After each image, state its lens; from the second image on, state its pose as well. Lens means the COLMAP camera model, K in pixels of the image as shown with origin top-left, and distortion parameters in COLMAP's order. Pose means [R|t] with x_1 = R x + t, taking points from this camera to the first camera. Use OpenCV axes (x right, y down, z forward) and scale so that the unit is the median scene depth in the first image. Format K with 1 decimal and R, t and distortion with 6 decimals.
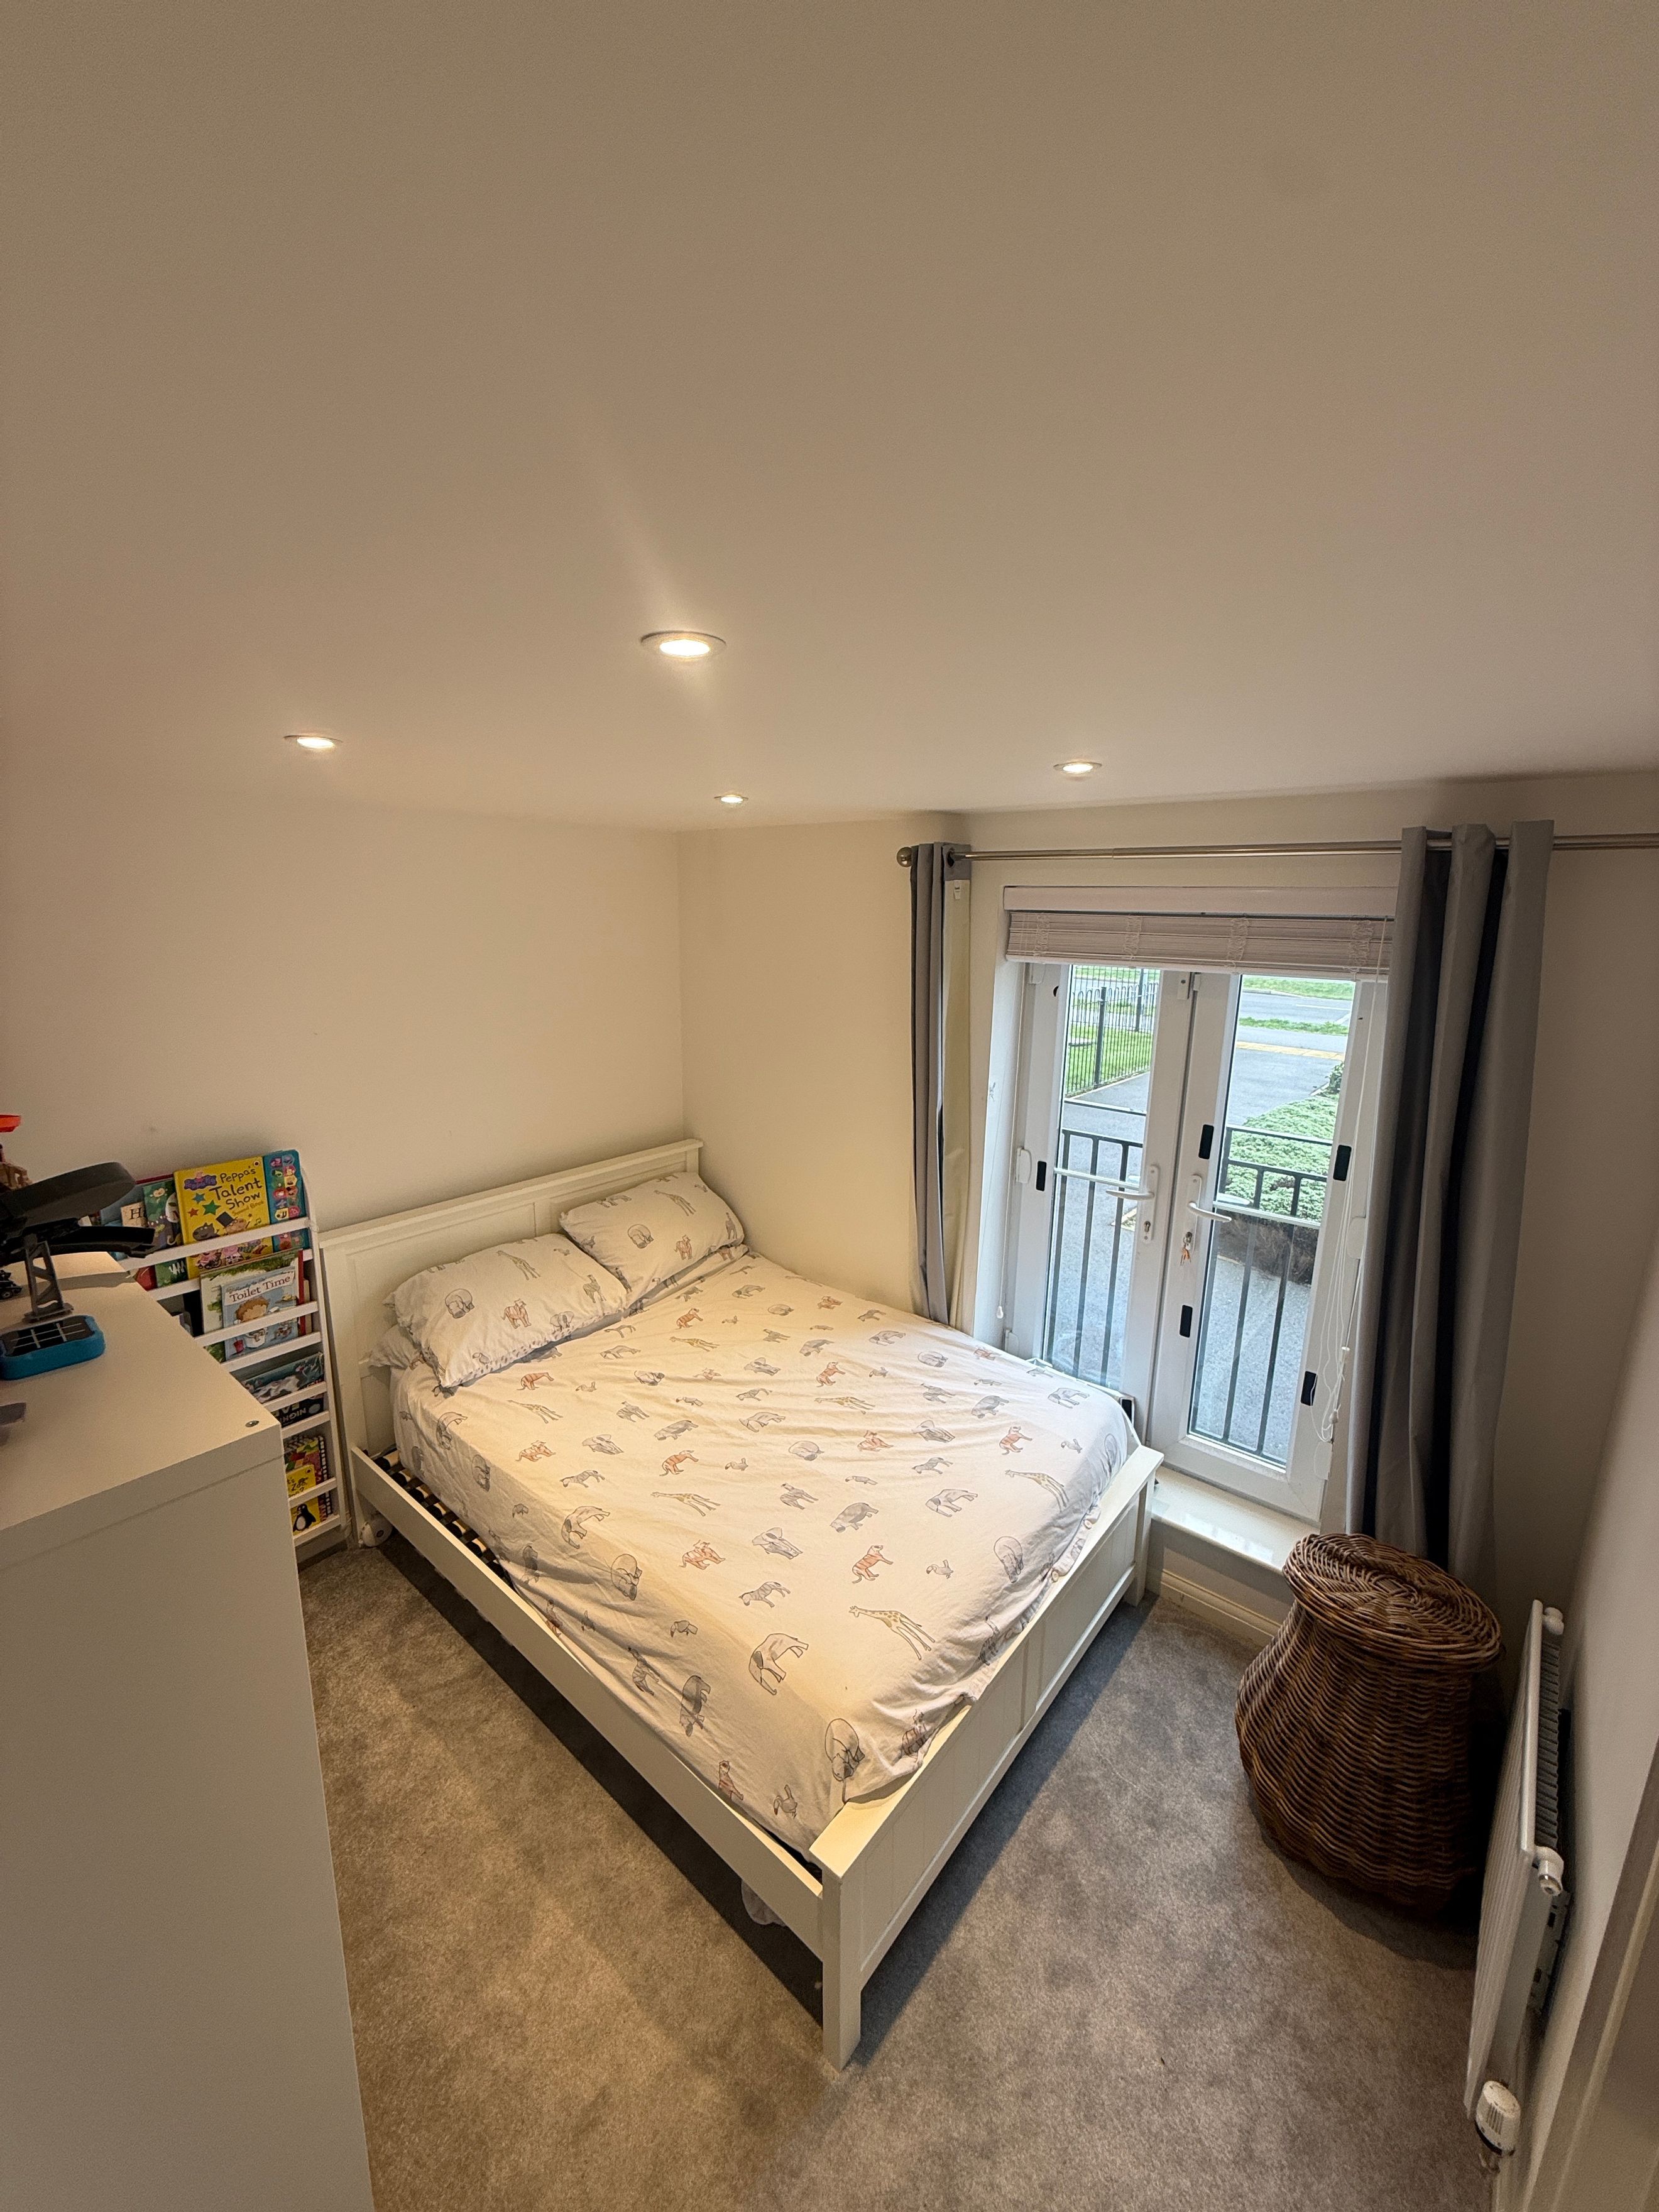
lens RADIAL K [[881.9, 0, 843.5], [0, 881.9, 1100.6], [0, 0, 1]] dist [-0.002240, -0.000401]
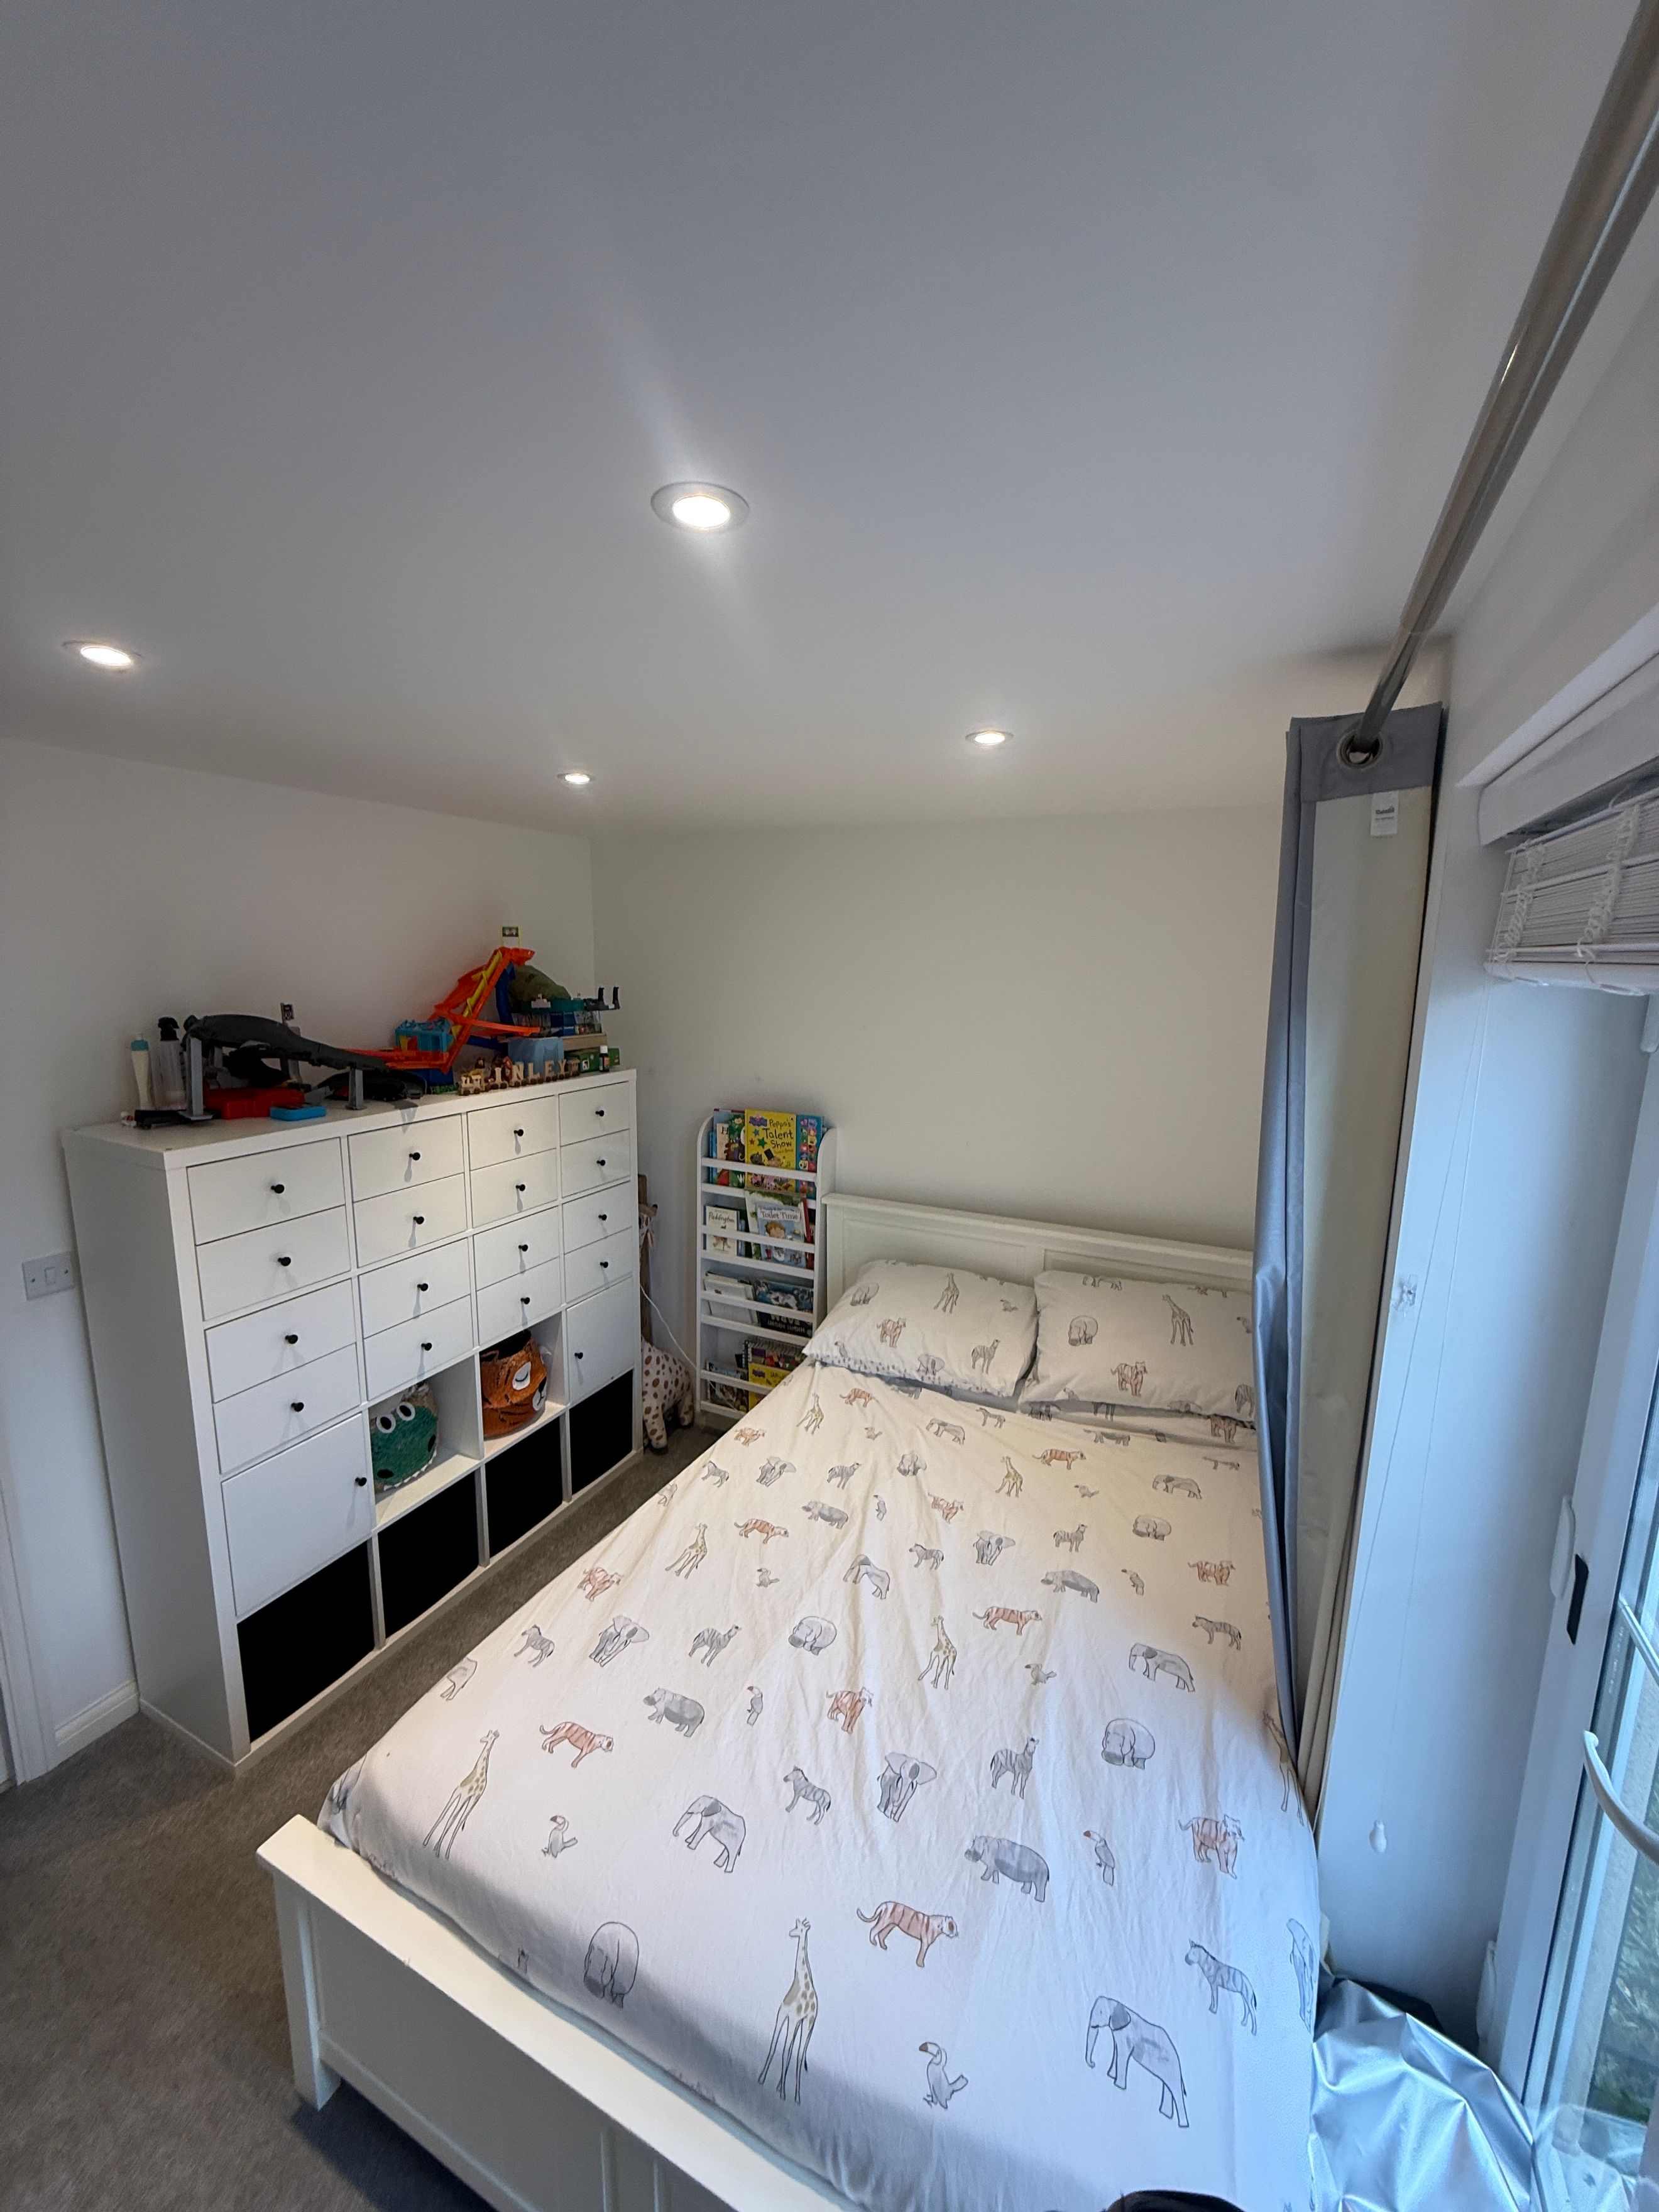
lens RADIAL K [[881.9, 0, 839.1], [0, 881.9, 1101.2], [0, 0, 1]] dist [-0.002240, -0.000401]
pose [[0.237849, 0.157623, -0.958427, 0.537387], [-0.220635, 0.969718, 0.104726, -0.096665], [0.945911, 0.186554, 0.265423, 0.686575]]
